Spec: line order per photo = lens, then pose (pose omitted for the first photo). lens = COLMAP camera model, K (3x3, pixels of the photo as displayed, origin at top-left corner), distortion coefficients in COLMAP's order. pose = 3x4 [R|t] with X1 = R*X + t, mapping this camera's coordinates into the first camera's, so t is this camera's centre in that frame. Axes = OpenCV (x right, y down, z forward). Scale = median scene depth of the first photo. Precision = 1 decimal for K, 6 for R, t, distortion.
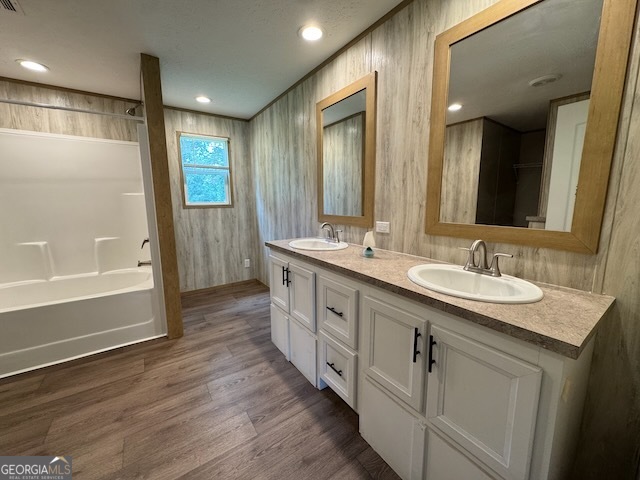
lens RADIAL K [[255.9, 0, 318.5], [0, 255.9, 239.6], [0, 0, 1]] dist [-0.002067, 0.000522]
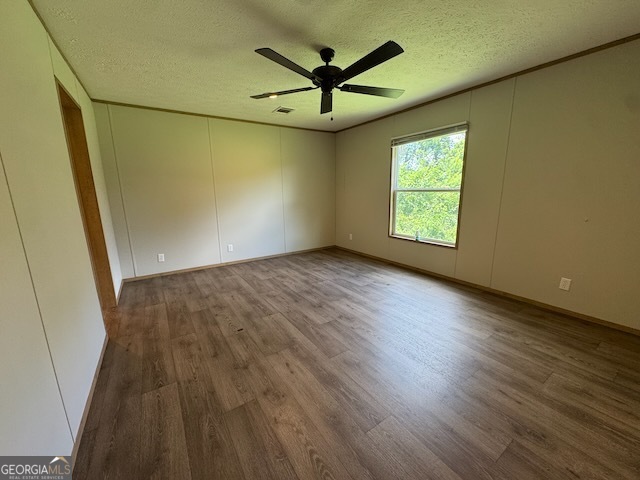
lens RADIAL K [[255.9, 0, 321.8], [0, 255.9, 237.3], [0, 0, 1]] dist [-0.002067, 0.000522]
pose [[0.013972, -0.186596, 0.982337, -1.304860], [0.169350, 0.968682, 0.181594, -0.064188], [-0.985457, 0.163822, 0.045134, 0.424428]]
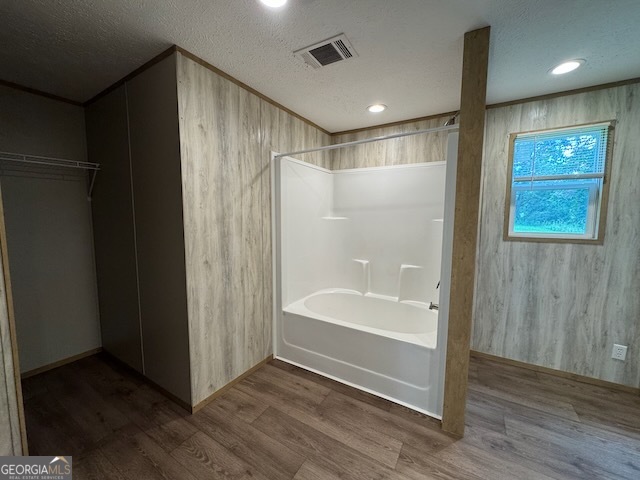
lens RADIAL K [[255.9, 0, 320.2], [0, 255.9, 239.6], [0, 0, 1]] dist [-0.002067, 0.000522]
pose [[0.414161, 0.090798, -0.905664, -0.110432], [-0.147529, 0.988551, 0.031643, -0.082410], [0.898168, 0.120506, 0.422815, 0.278602]]
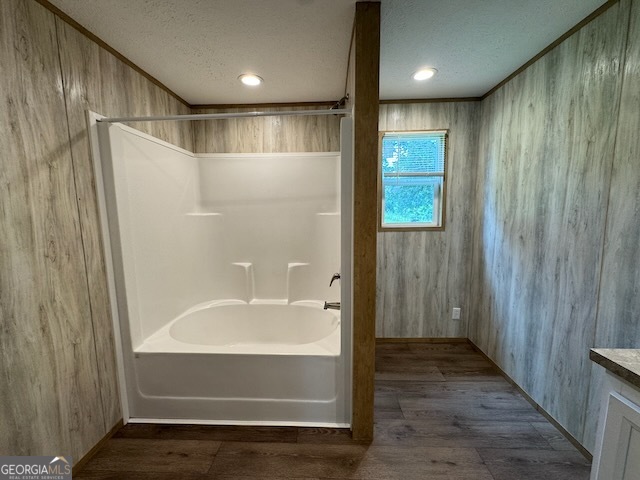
lens RADIAL K [[255.9, 0, 320.0], [0, 255.9, 239.9], [0, 0, 1]] dist [-0.002067, 0.000522]
pose [[0.800019, 0.068473, -0.596055, -0.243432], [-0.085163, 0.996367, 0.000154, -0.093805], [0.593900, 0.050638, 0.802944, 0.325722]]
